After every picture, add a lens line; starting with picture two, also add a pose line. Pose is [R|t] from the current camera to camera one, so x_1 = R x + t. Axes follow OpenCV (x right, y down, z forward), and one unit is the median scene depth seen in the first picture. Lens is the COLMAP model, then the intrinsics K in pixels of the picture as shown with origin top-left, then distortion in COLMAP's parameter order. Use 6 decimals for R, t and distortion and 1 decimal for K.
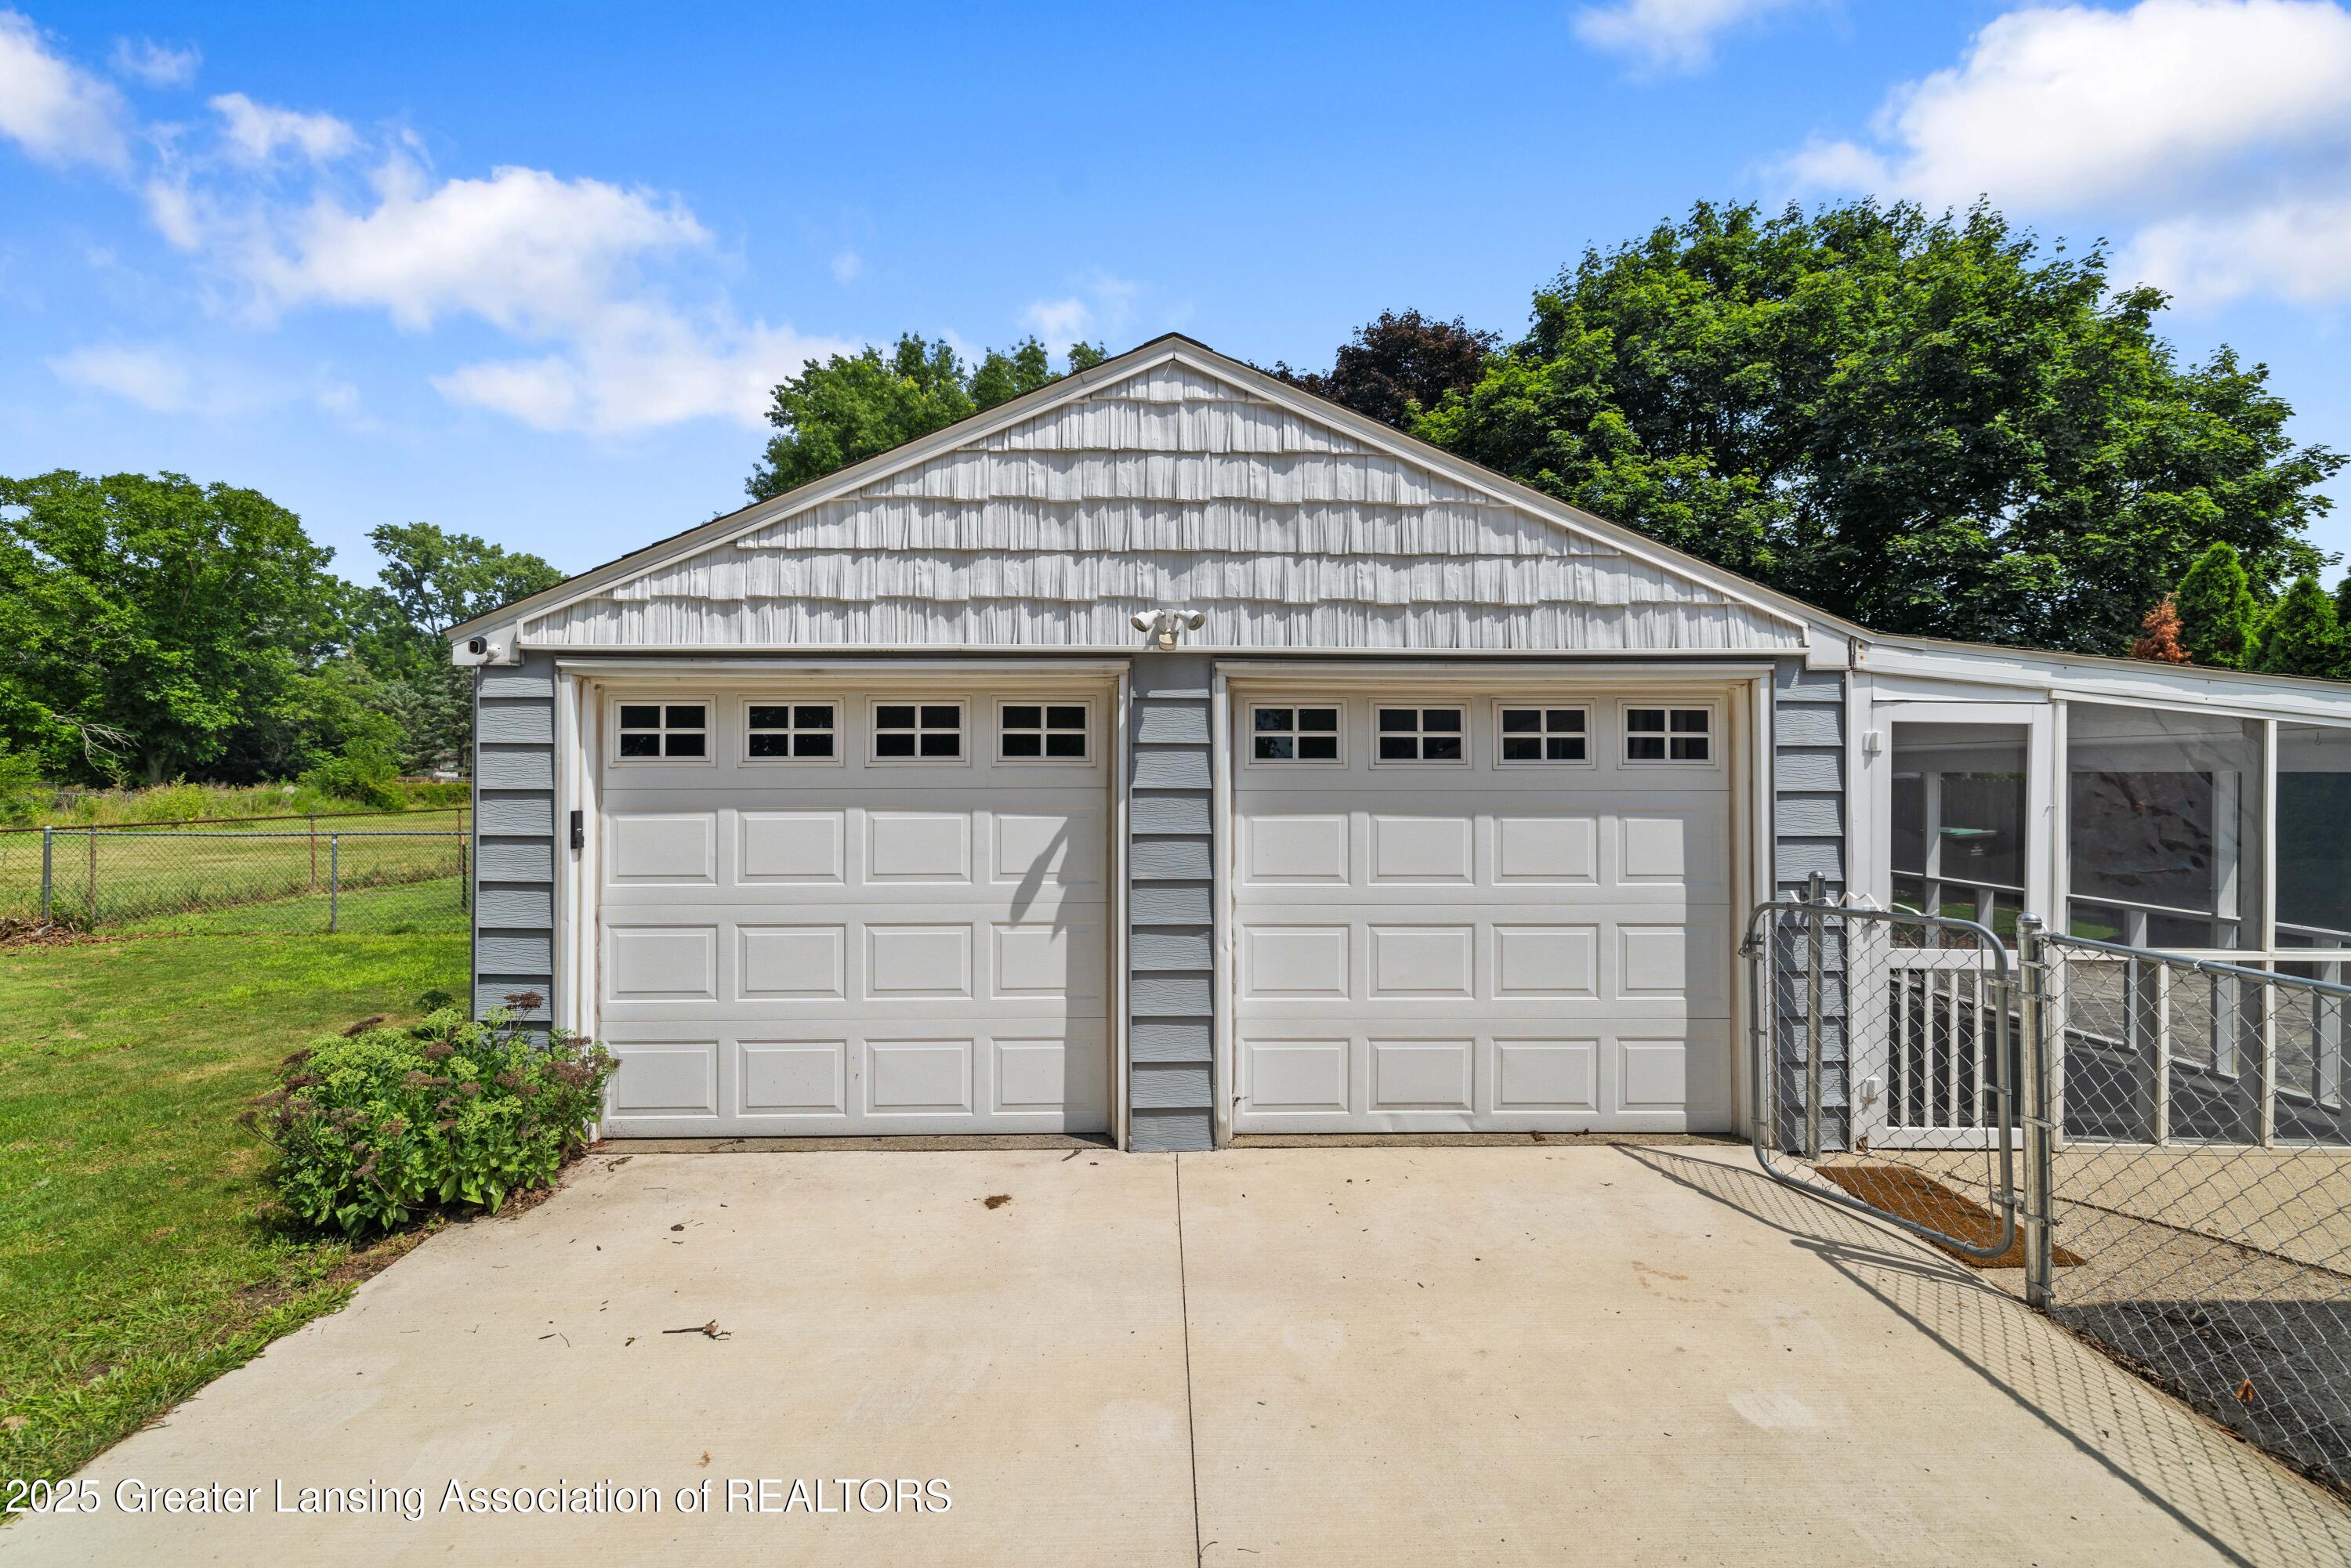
lens RADIAL K [[986.1, 0, 1177.0], [0, 986.1, 768.2], [0, 0, 1]] dist [-0.000181, -0.000591]
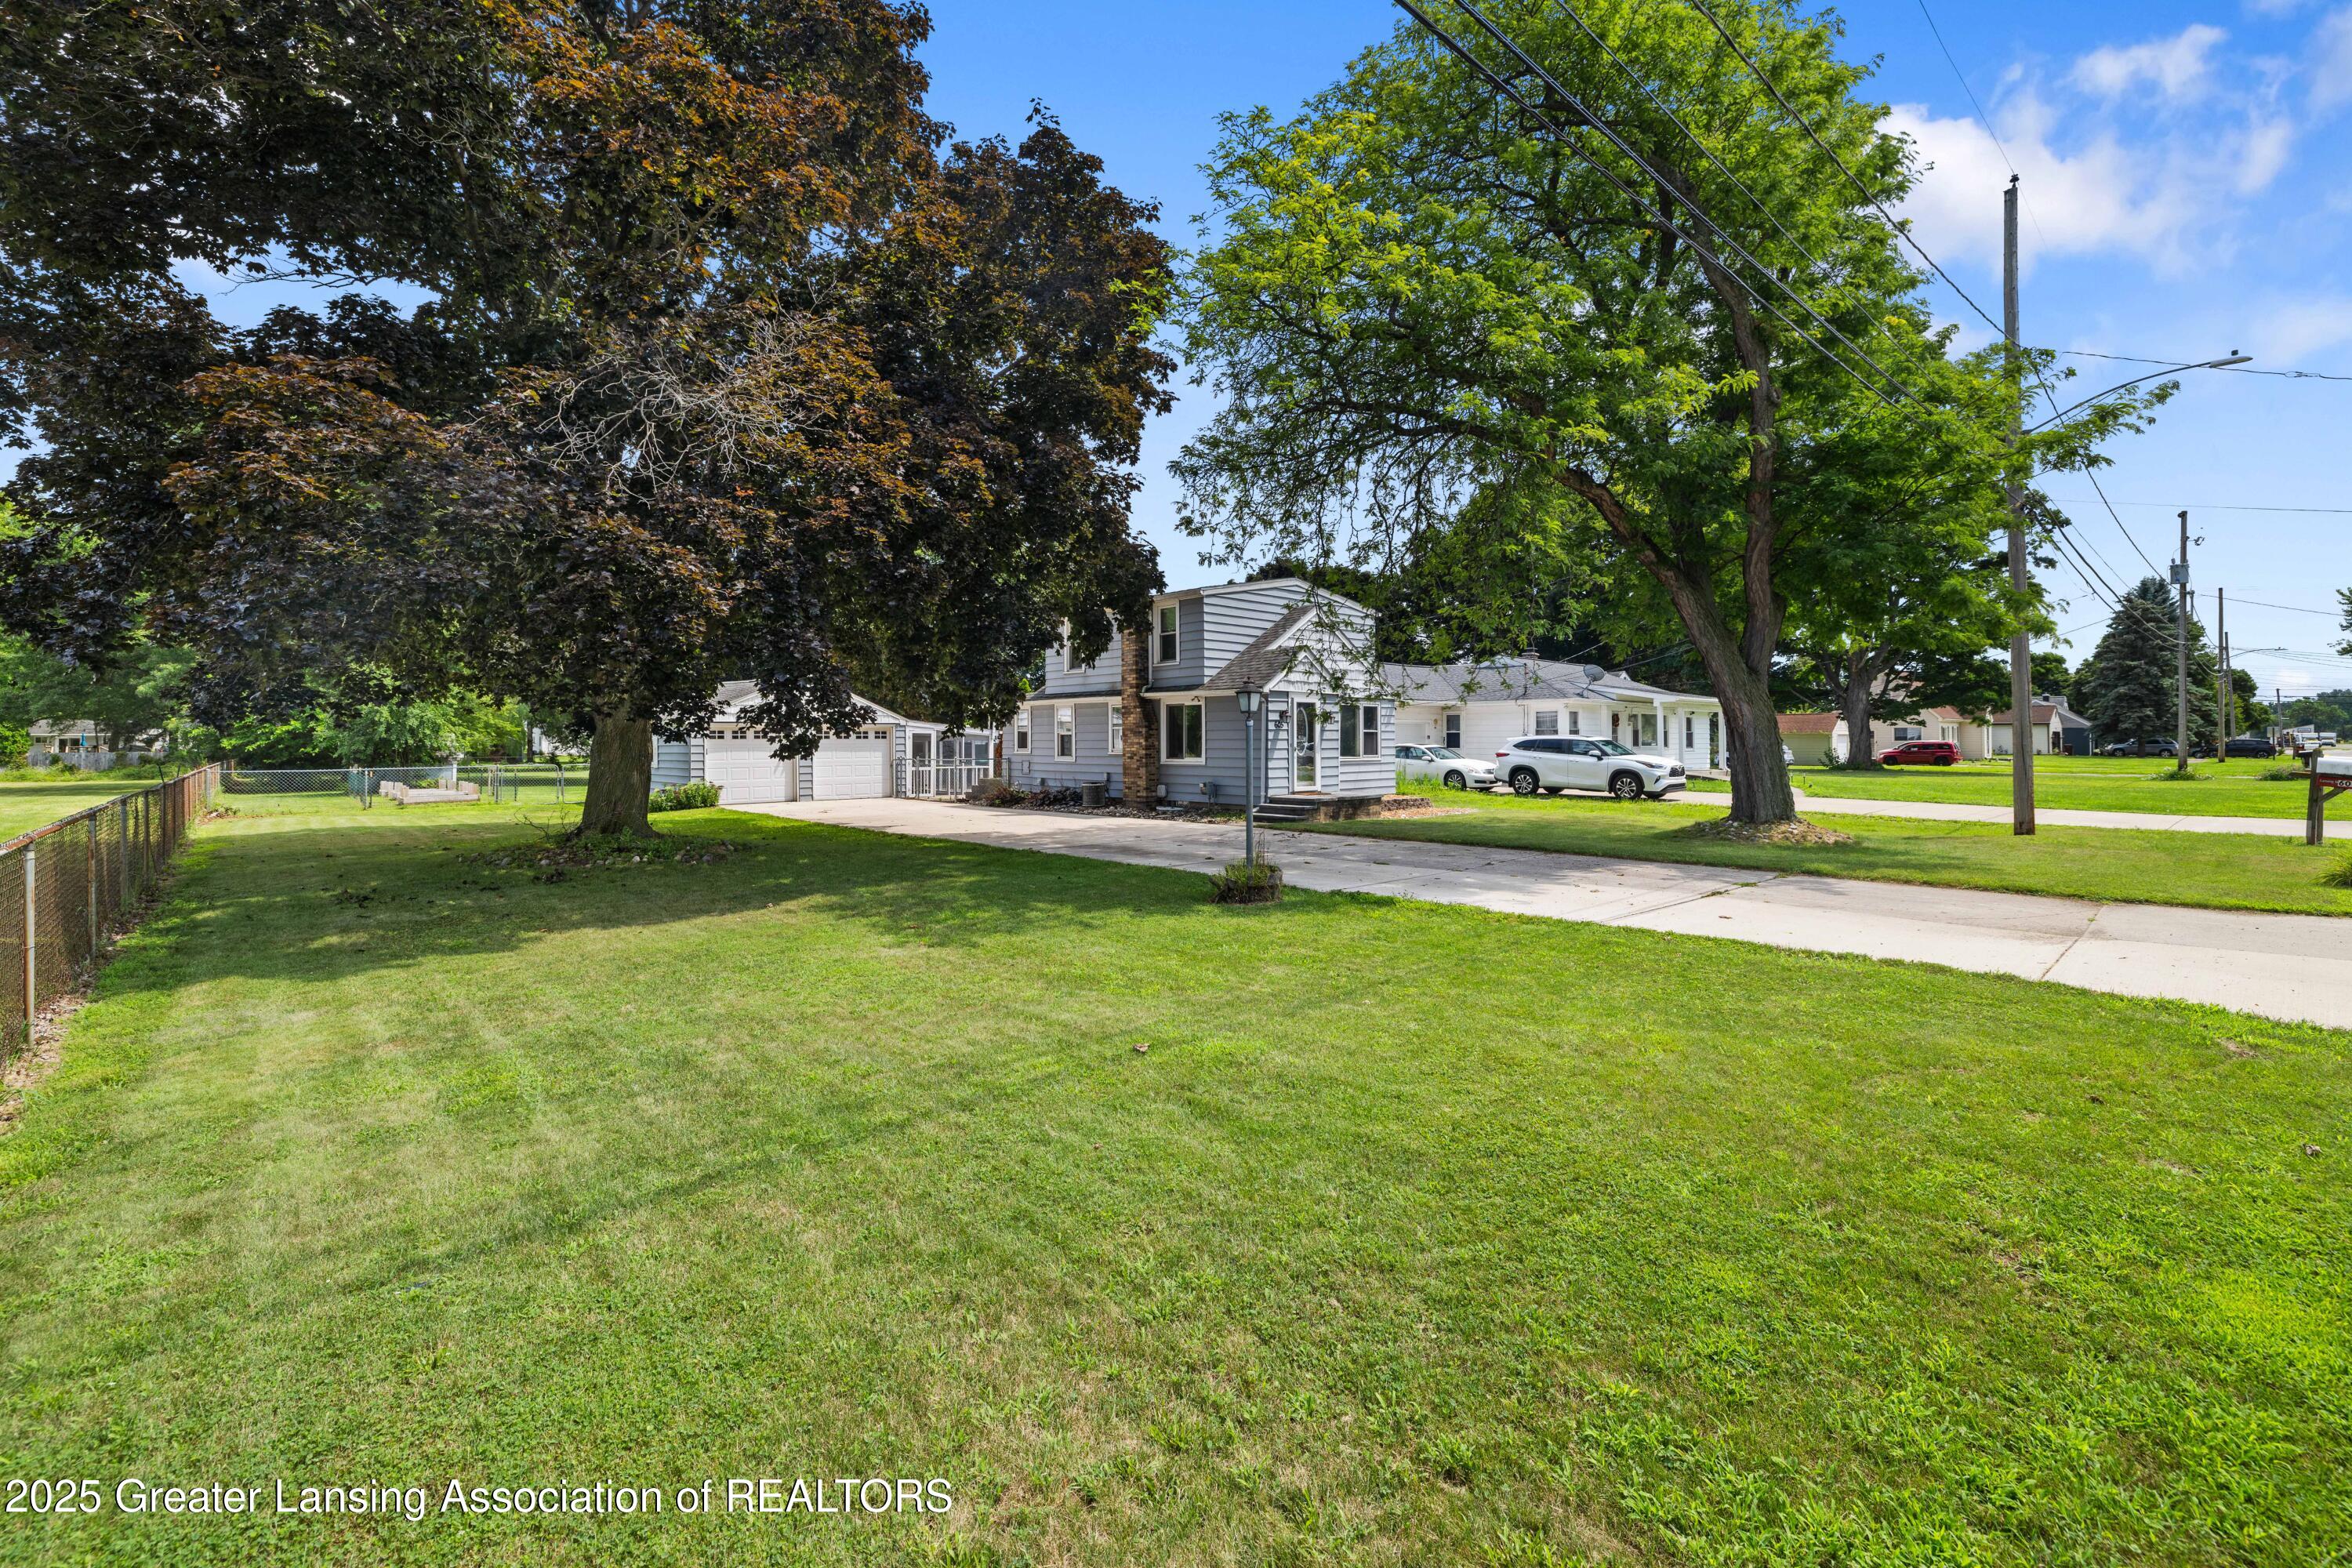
lens RADIAL K [[986.5, 0, 1179.0], [0, 986.5, 768.5], [0, 0, 1]] dist [-0.000181, -0.000591]
pose [[0.752006, -0.023681, 0.658731, -0.608537], [0.003249, 0.999475, 0.032221, -0.004328], [-0.659148, -0.022090, 0.751688, -1.366451]]
